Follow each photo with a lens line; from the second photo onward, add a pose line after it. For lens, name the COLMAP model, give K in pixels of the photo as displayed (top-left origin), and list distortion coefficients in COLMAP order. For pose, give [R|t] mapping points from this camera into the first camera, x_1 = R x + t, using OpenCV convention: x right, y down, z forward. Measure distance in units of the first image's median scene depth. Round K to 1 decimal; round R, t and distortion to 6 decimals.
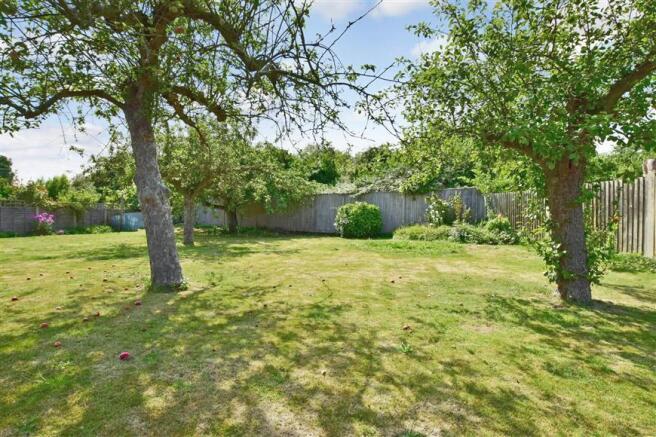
lens RADIAL K [[309.5, 0, 333.0], [0, 309.5, 219.4], [0, 0, 1]] dist [-0.001283, -0.000017]
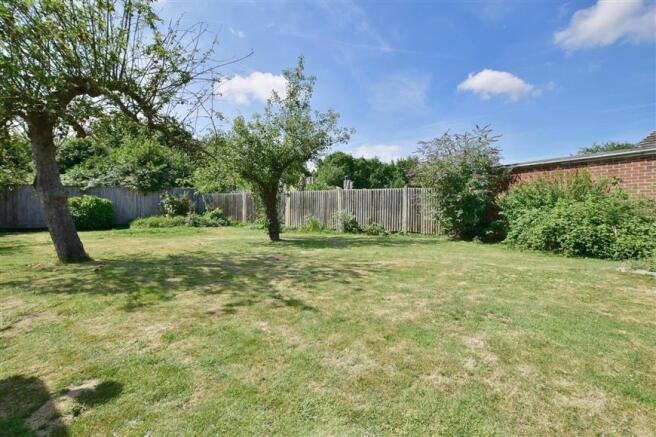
lens RADIAL K [[300.1, 0, 325.1], [0, 300.1, 218.4], [0, 0, 1]] dist [-0.016776, 0.005051]
pose [[0.562220, -0.029600, 0.826458, -0.369756], [0.010611, 0.999535, 0.028580, 0.000766], [-0.826920, -0.007299, 0.562273, -0.274586]]
